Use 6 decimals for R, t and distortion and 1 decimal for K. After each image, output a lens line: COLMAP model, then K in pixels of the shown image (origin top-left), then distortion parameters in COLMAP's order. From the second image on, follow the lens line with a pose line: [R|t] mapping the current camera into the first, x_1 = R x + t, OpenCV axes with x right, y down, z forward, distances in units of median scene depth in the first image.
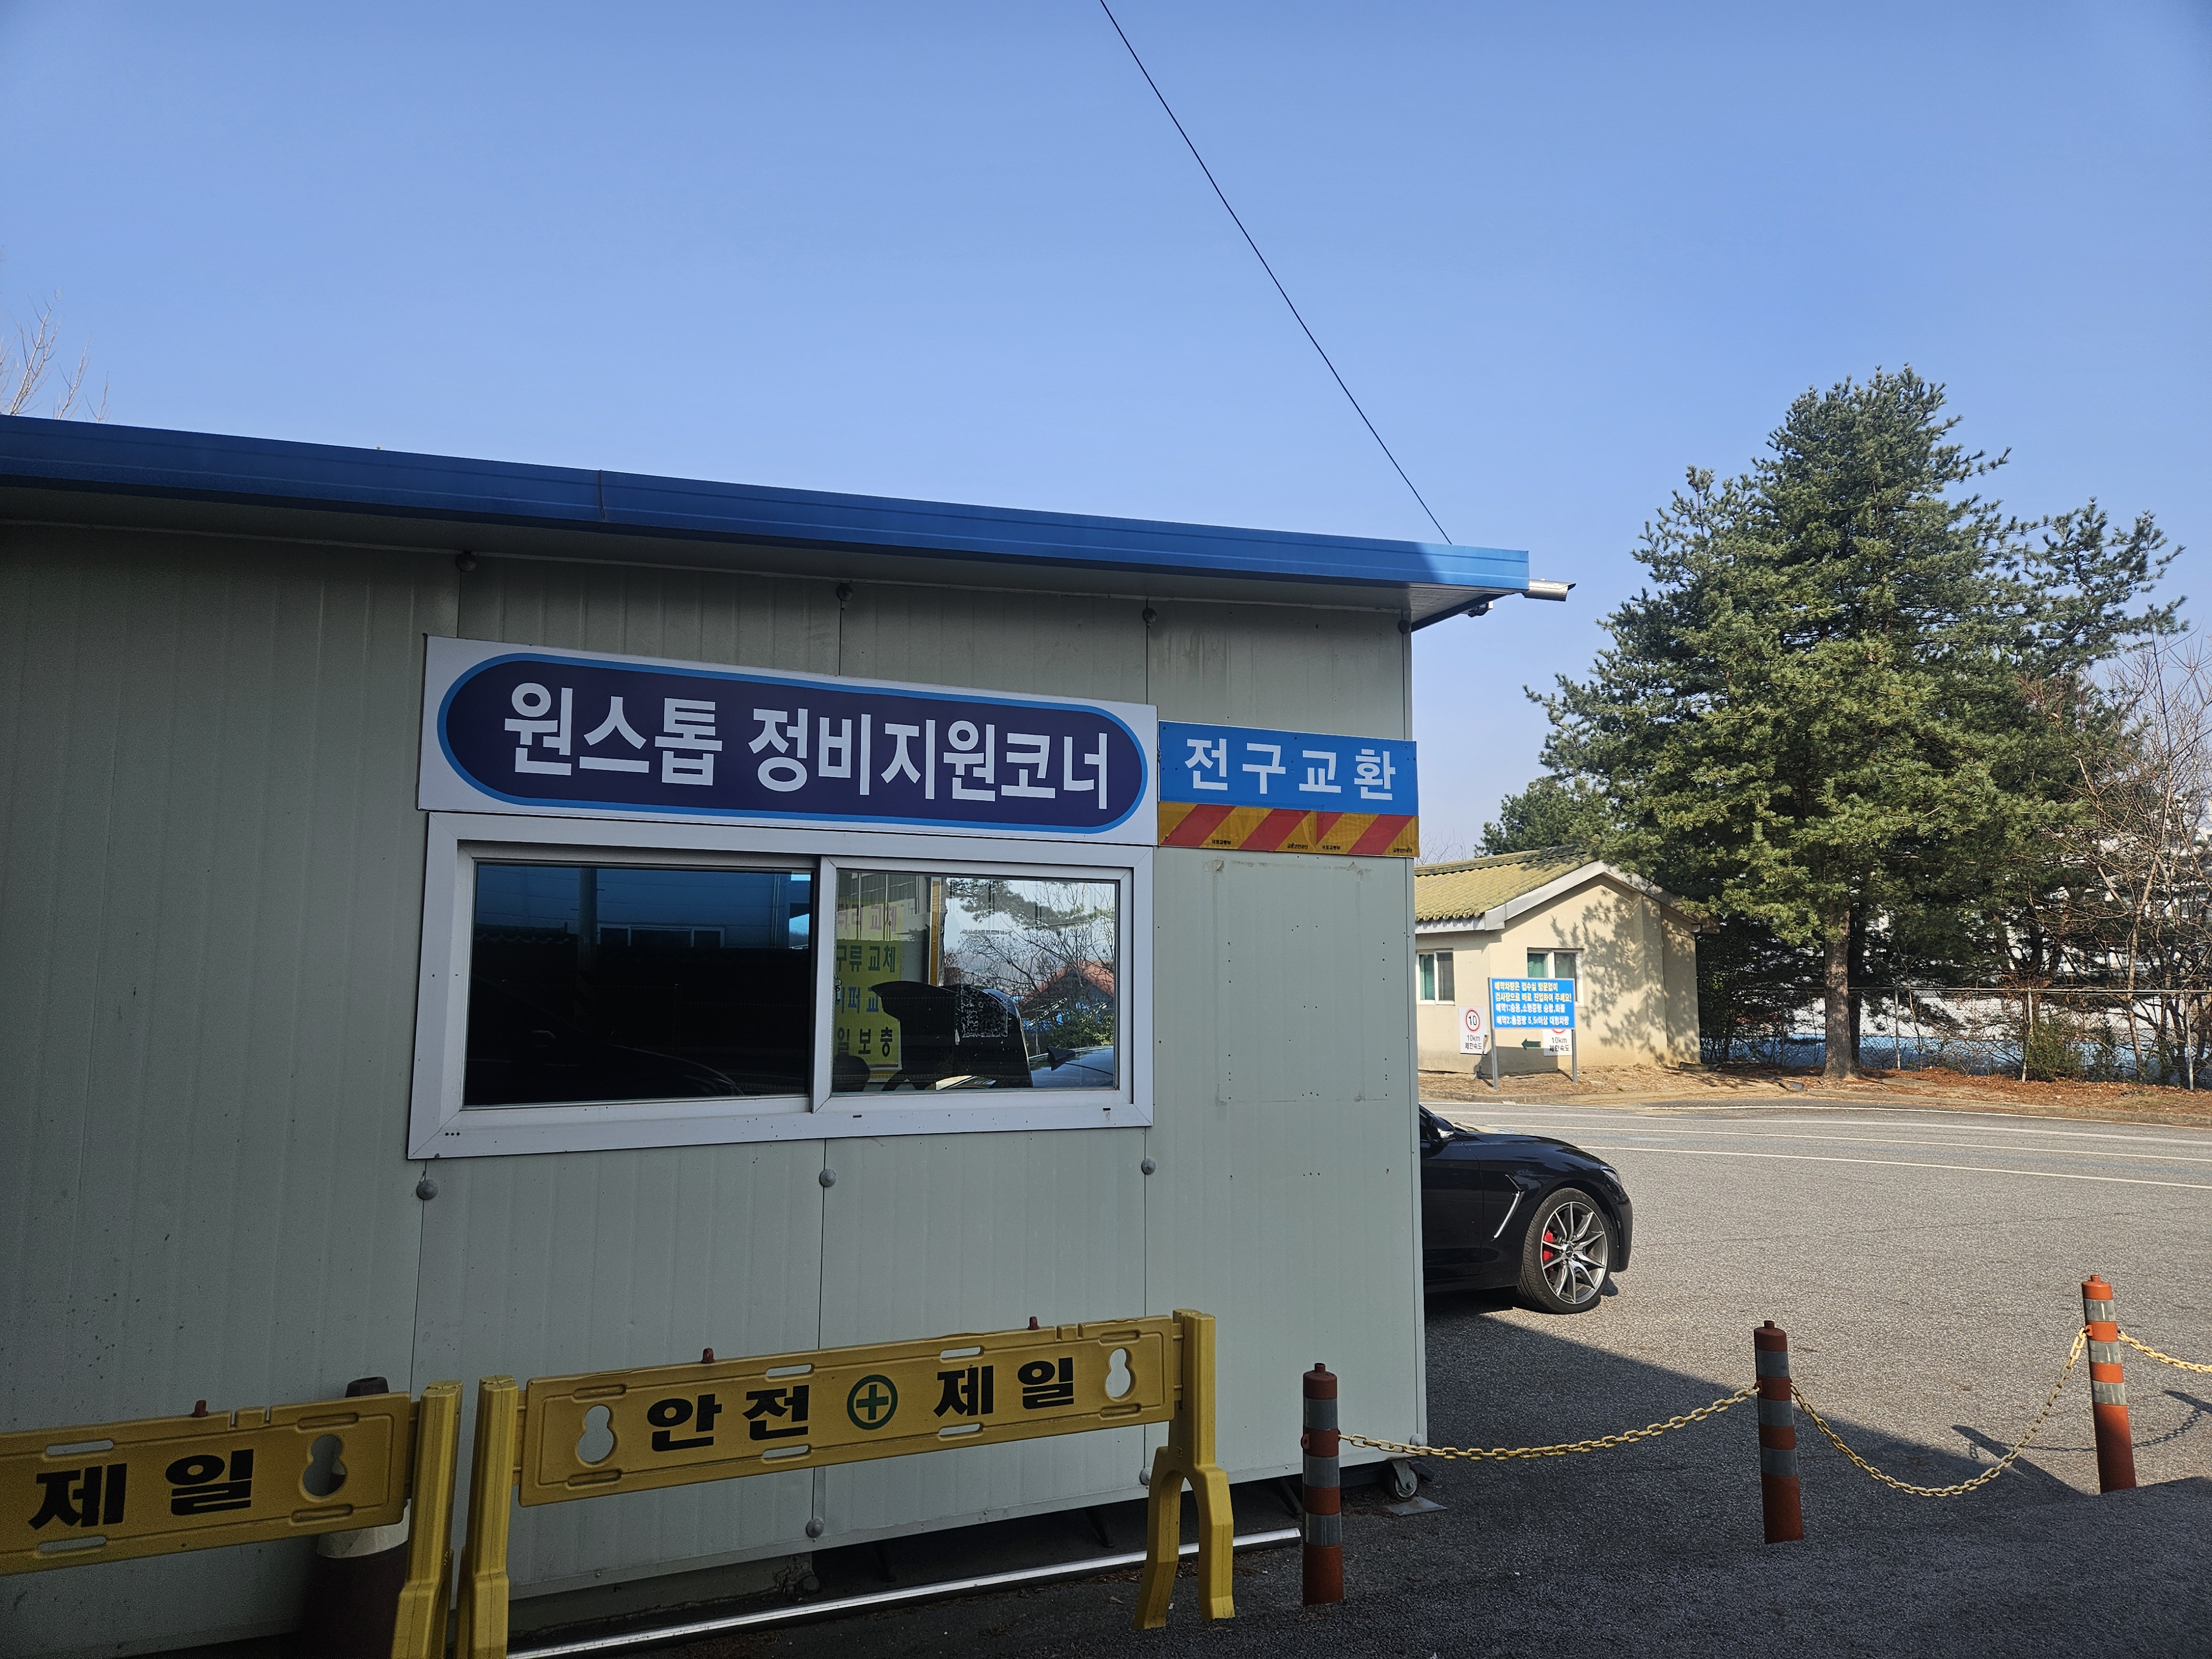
lens RADIAL K [[1493.1, 0, 1107.6], [0, 1493.1, 825.6], [0, 0, 1]] dist [-0.001525, -0.001761]
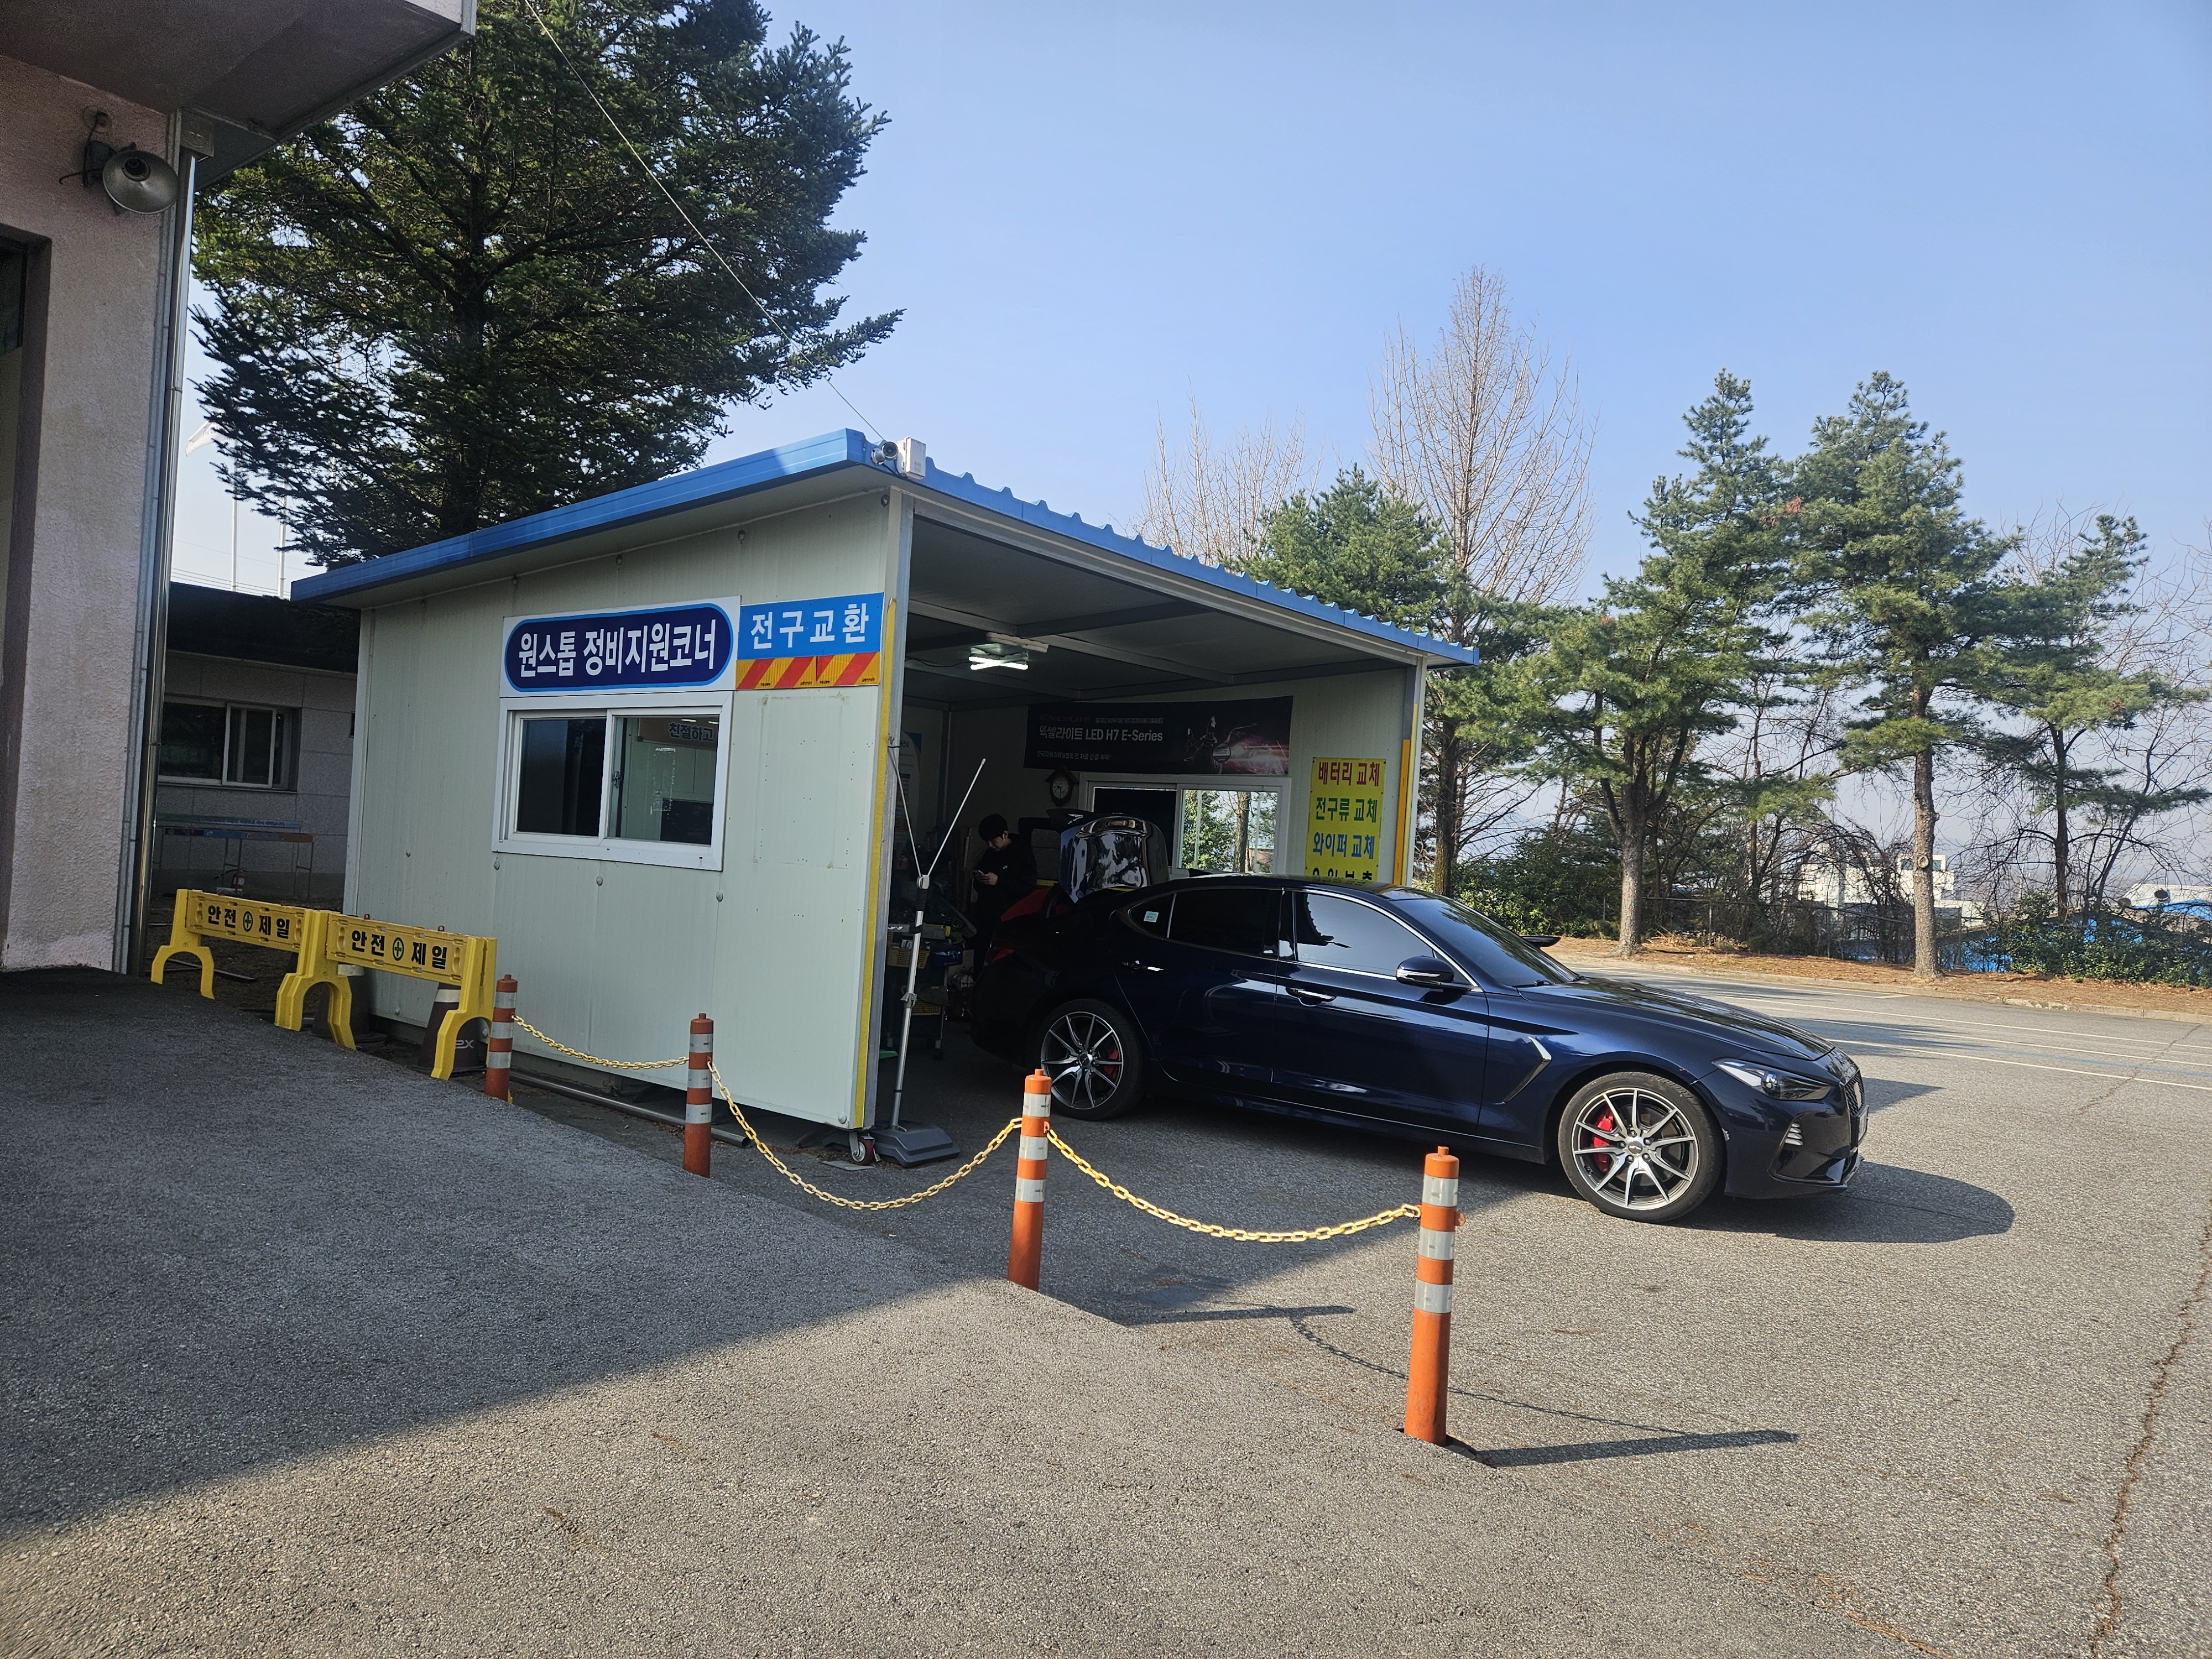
lens RADIAL K [[1493.1, 0, 1107.5], [0, 1493.1, 828.2], [0, 0, 1]] dist [-0.001525, -0.001761]
pose [[0.452533, 0.031691, -0.891184, 1.614137], [0.073785, 0.994611, 0.072835, 0.072833], [0.888690, -0.098716, 0.447756, 0.663986]]
